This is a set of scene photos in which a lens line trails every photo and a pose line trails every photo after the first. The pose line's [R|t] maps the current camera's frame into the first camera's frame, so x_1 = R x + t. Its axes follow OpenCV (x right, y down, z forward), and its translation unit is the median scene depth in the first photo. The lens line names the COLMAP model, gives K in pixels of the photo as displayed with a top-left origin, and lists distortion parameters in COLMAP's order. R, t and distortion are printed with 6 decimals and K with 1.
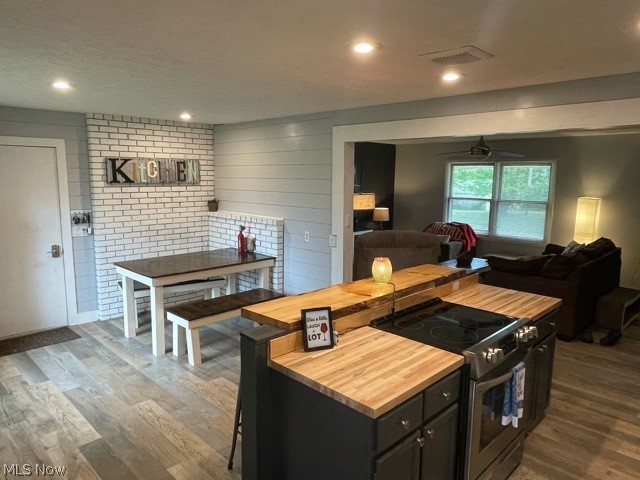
lens RADIAL K [[447.3, 0, 320.0], [0, 447.3, 240.0], [0, 0, 1]] dist [-0.005767, -0.002201]
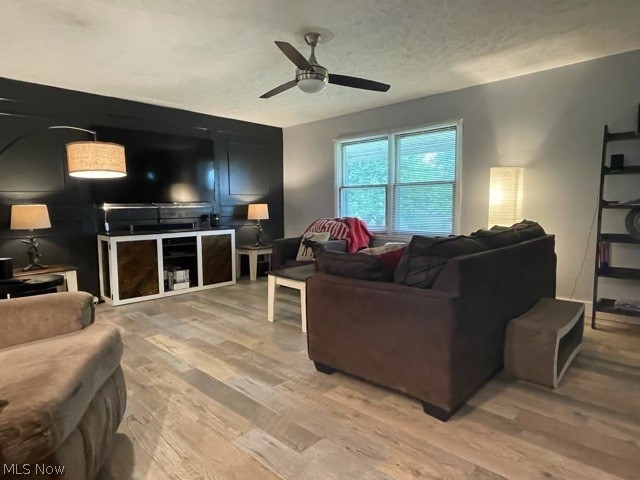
lens RADIAL K [[384.6, 0, 320.0], [0, 384.6, 240.0], [0, 0, 1]] dist [0.004474, 0.001201]
pose [[0.999806, -0.019669, -0.000708, 0.273894], [0.019597, 0.998200, -0.056680, 0.037617], [0.001821, 0.056655, 0.998392, 0.364726]]
